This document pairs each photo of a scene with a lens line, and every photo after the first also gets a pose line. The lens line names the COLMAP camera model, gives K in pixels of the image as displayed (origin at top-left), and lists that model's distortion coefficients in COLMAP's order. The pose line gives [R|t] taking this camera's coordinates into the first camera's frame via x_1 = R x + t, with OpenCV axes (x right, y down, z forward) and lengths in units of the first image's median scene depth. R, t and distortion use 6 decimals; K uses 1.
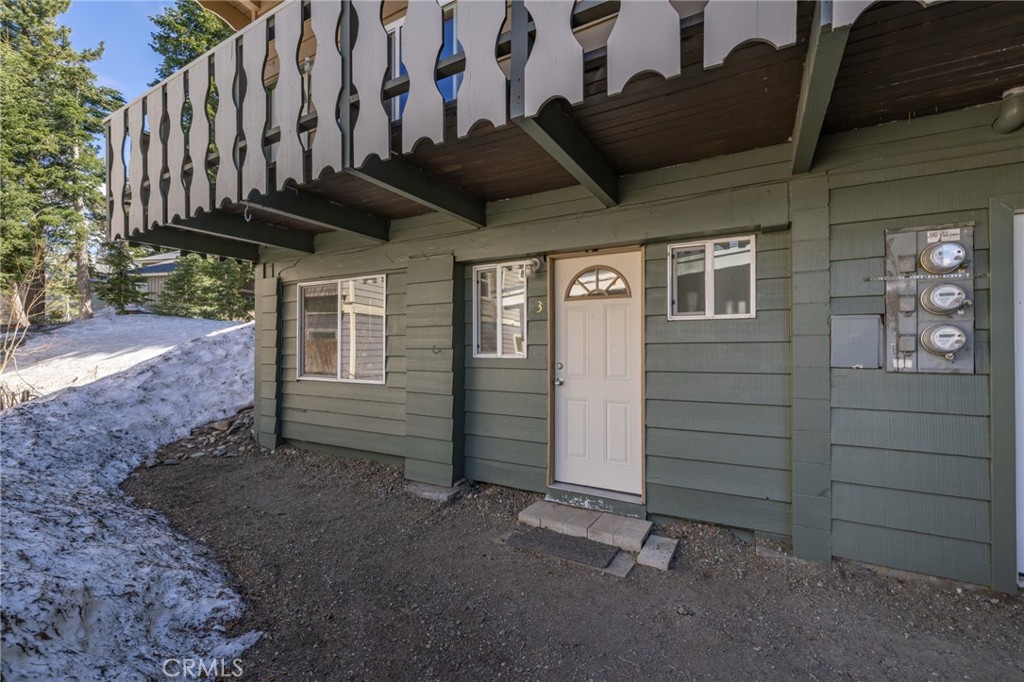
lens RADIAL K [[415.3, 0, 523.2], [0, 415.3, 341.0], [0, 0, 1]] dist [-0.002530, -0.000075]
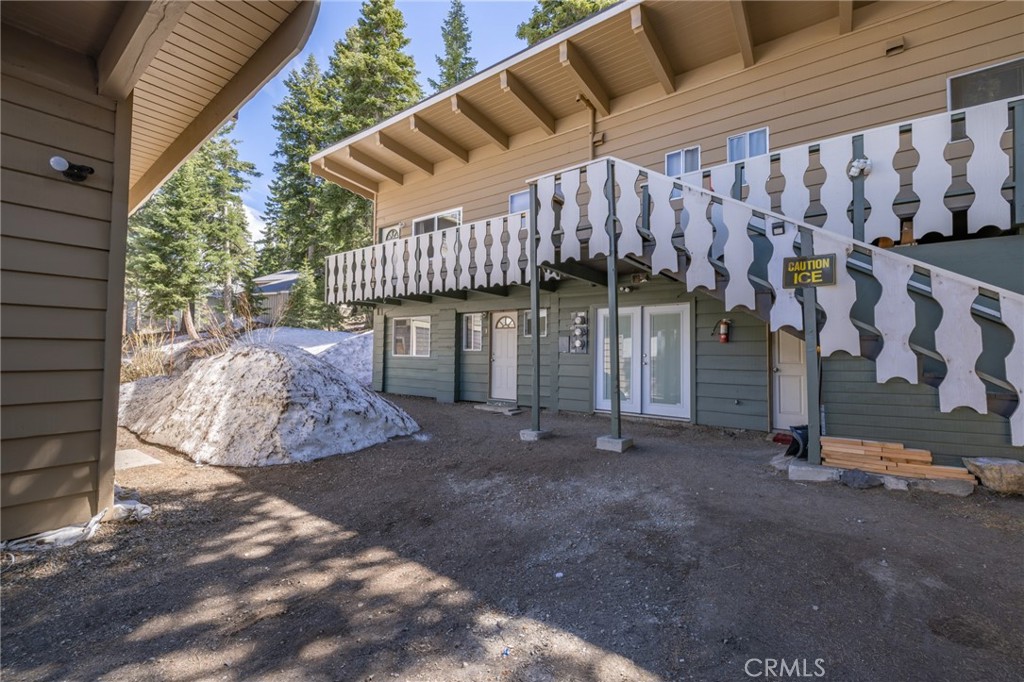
lens RADIAL K [[415.3, 0, 523.2], [0, 415.3, 341.0], [0, 0, 1]] dist [-0.002530, -0.000075]
pose [[0.991893, 0.007146, -0.126873, 0.576363], [-0.009392, 0.999809, -0.017111, 0.021331], [0.126727, 0.018164, 0.991771, -1.496399]]
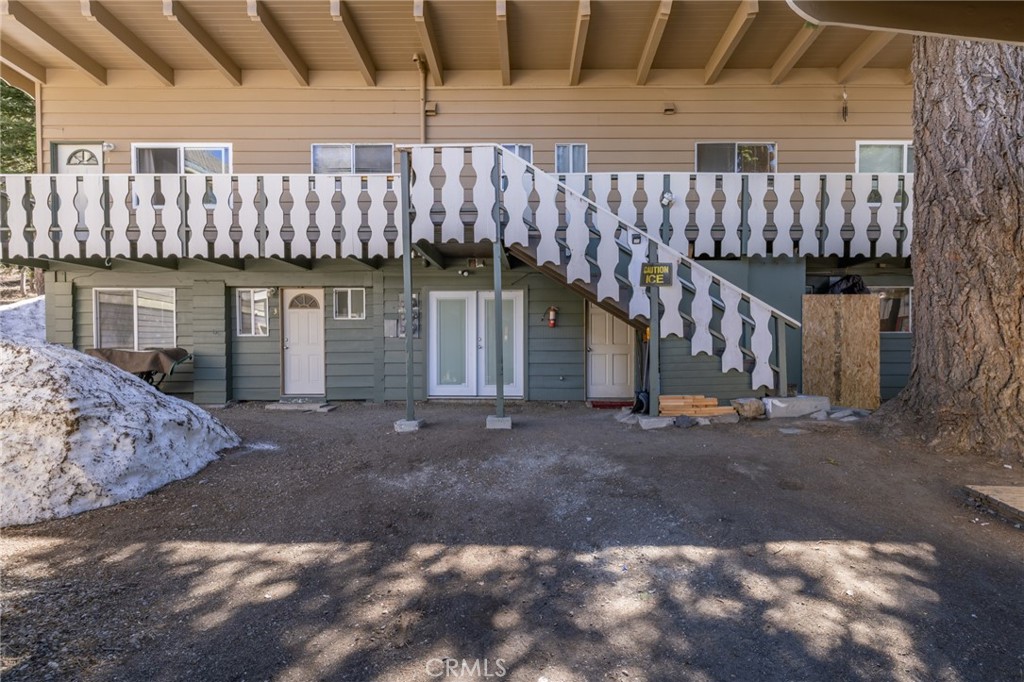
lens RADIAL K [[460.7, 0, 514.9], [0, 460.7, 352.7], [0, 0, 1]] dist [-0.002953, 0.000271]
pose [[0.883084, -0.013974, 0.469006, 0.014709], [-0.005065, 0.999214, 0.039307, 0.026366], [-0.469187, -0.037087, 0.882320, -1.533228]]
